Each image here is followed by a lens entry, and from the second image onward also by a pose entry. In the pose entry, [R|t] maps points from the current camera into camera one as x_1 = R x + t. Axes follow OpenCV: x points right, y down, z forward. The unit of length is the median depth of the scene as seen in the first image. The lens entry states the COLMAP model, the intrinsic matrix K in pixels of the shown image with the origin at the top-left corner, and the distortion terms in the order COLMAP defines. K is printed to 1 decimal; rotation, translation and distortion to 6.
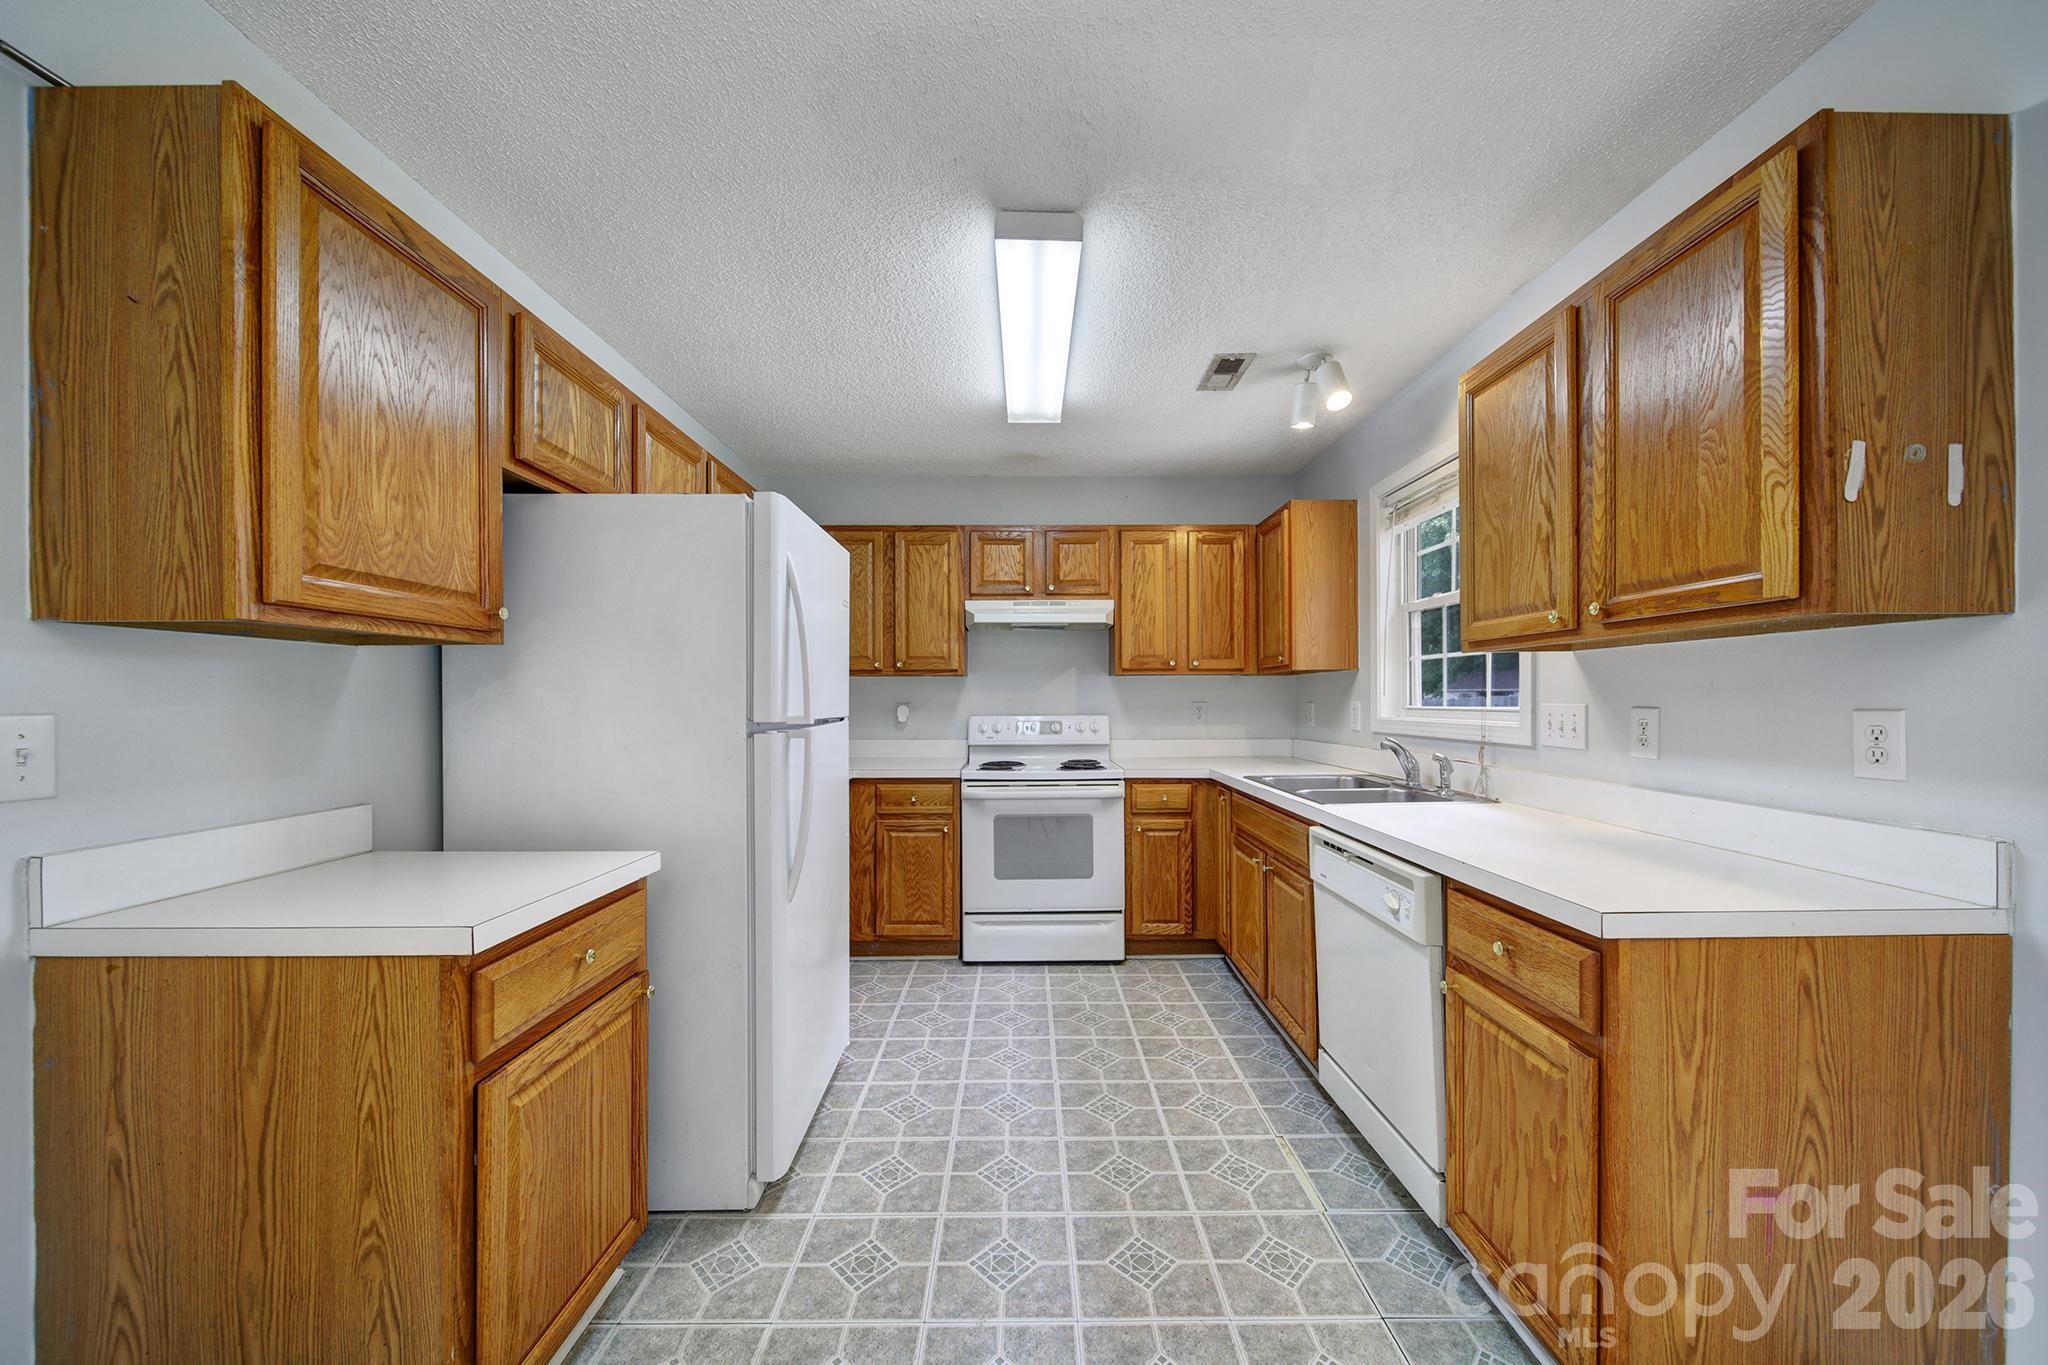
lens RADIAL K [[727.4, 0, 1026.8], [0, 727.4, 700.4], [0, 0, 1]] dist [-0.005326, -0.000184]
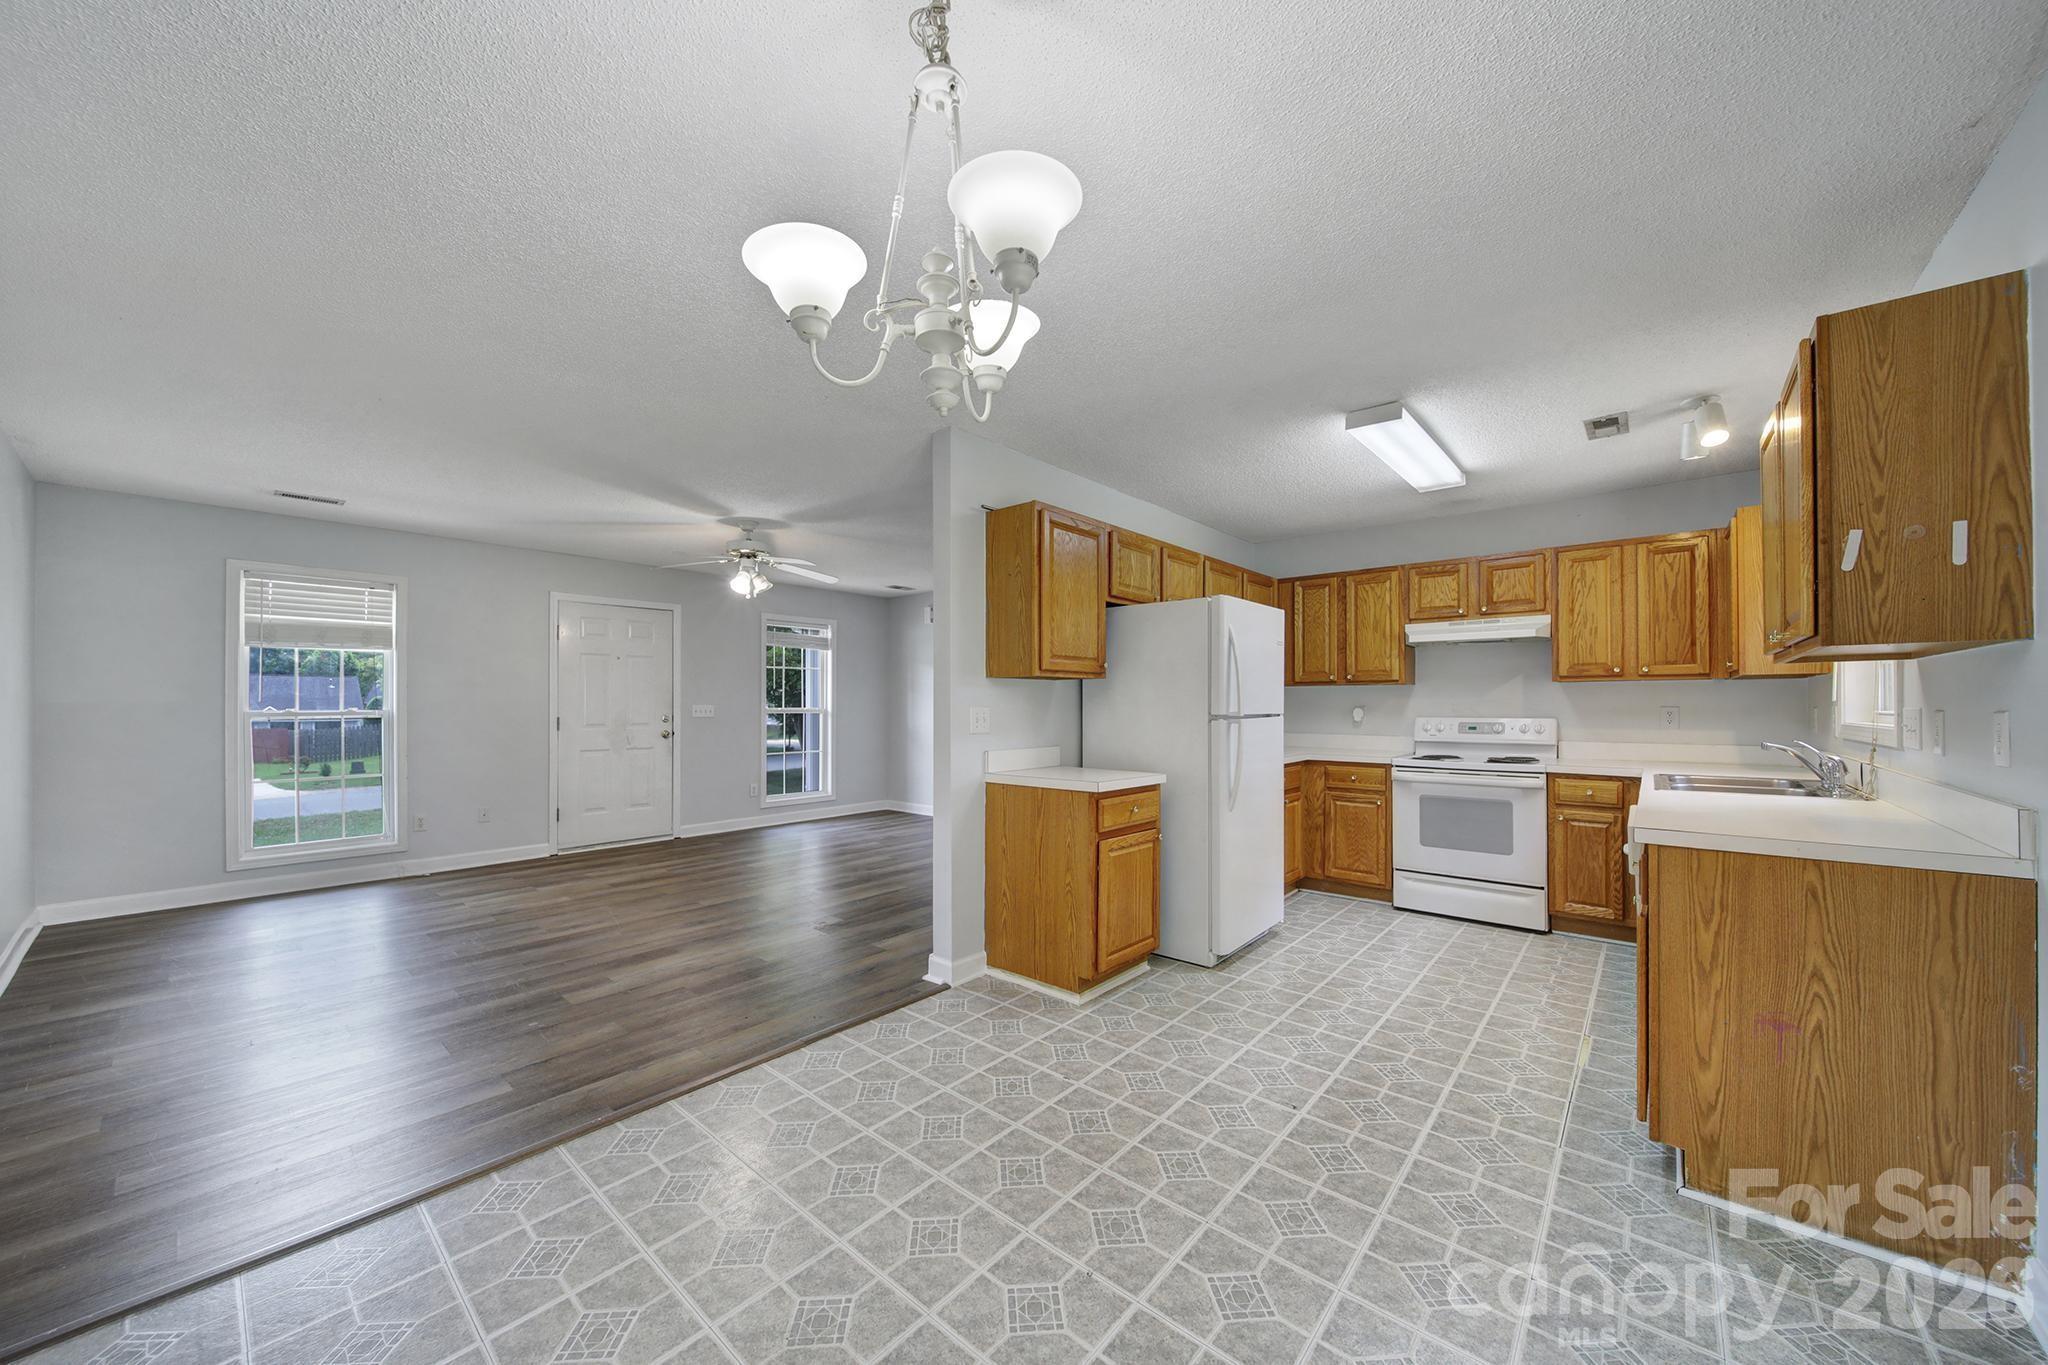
lens RADIAL K [[727.4, 0, 1026.8], [0, 727.4, 700.4], [0, 0, 1]] dist [-0.005326, -0.000184]
pose [[0.751372, -0.000681, -0.659879, 0.523531], [-0.003604, 0.999980, -0.005135, 0.004235], [0.659869, 0.006236, 0.751354, -0.767523]]
